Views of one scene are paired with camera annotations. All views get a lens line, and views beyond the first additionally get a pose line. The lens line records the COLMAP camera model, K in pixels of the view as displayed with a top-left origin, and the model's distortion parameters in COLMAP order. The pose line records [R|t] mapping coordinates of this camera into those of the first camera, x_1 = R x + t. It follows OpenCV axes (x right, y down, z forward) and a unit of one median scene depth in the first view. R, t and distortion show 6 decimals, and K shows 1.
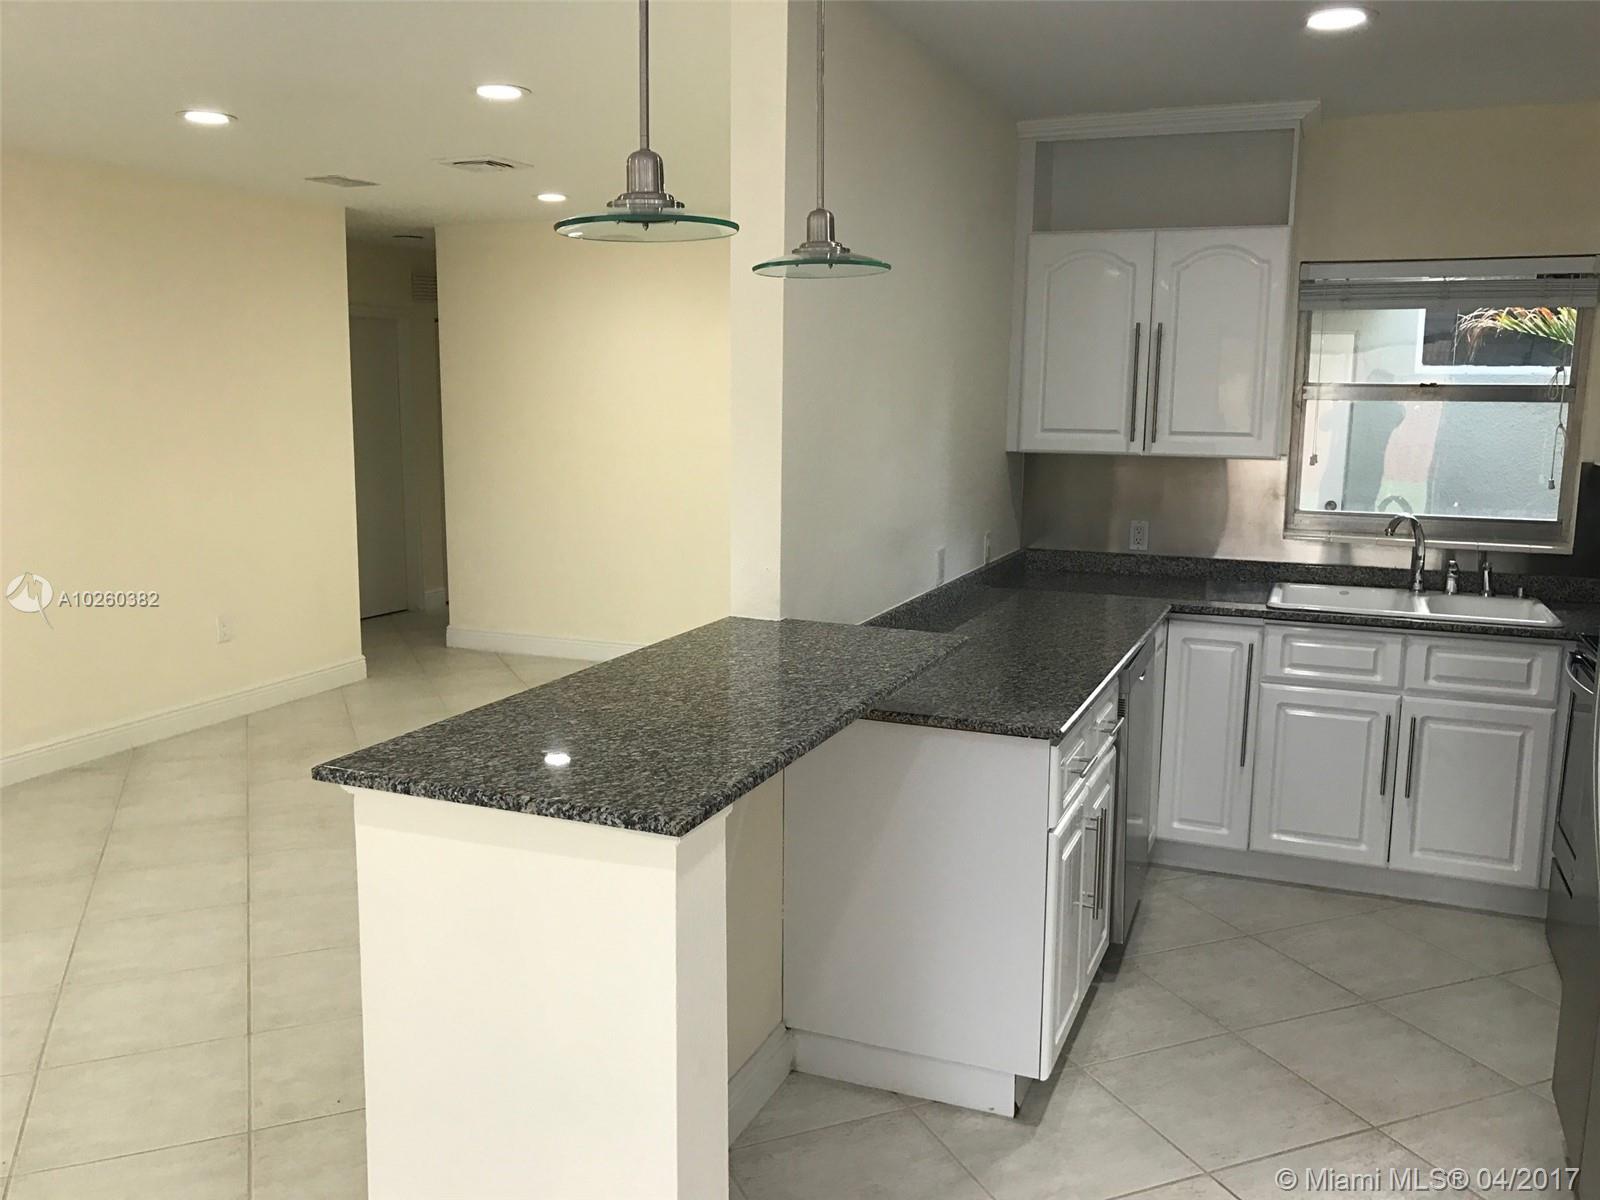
lens RADIAL K [[1318.3, 0, 803.9], [0, 1318.3, 594.6], [0, 0, 1]] dist [0.031380, -0.042811]
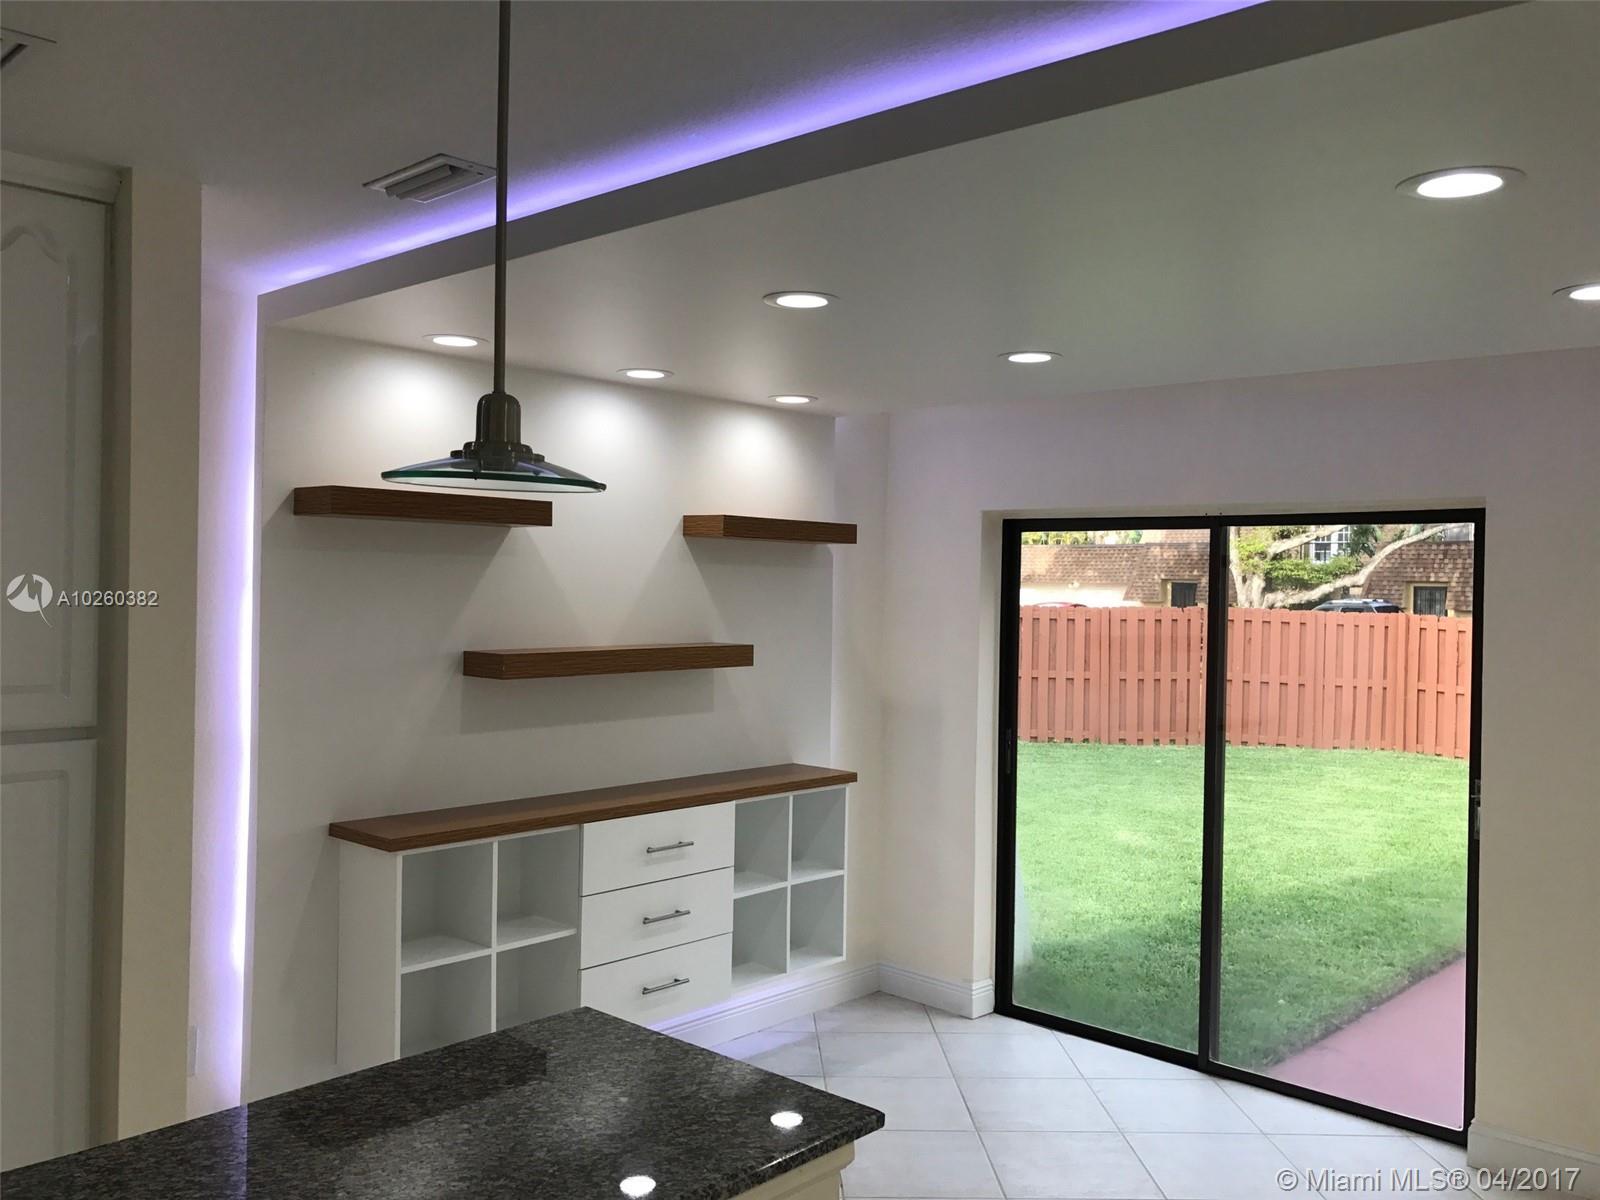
lens RADIAL K [[1318.3, 0, 798.0], [0, 1318.3, 570.5], [0, 0, 1]] dist [0.031380, -0.042811]
pose [[-0.936717, -0.020137, 0.349507, -0.550722], [0.028481, 0.990652, 0.133410, -0.304207], [-0.348926, 0.134922, -0.927387, 1.589412]]
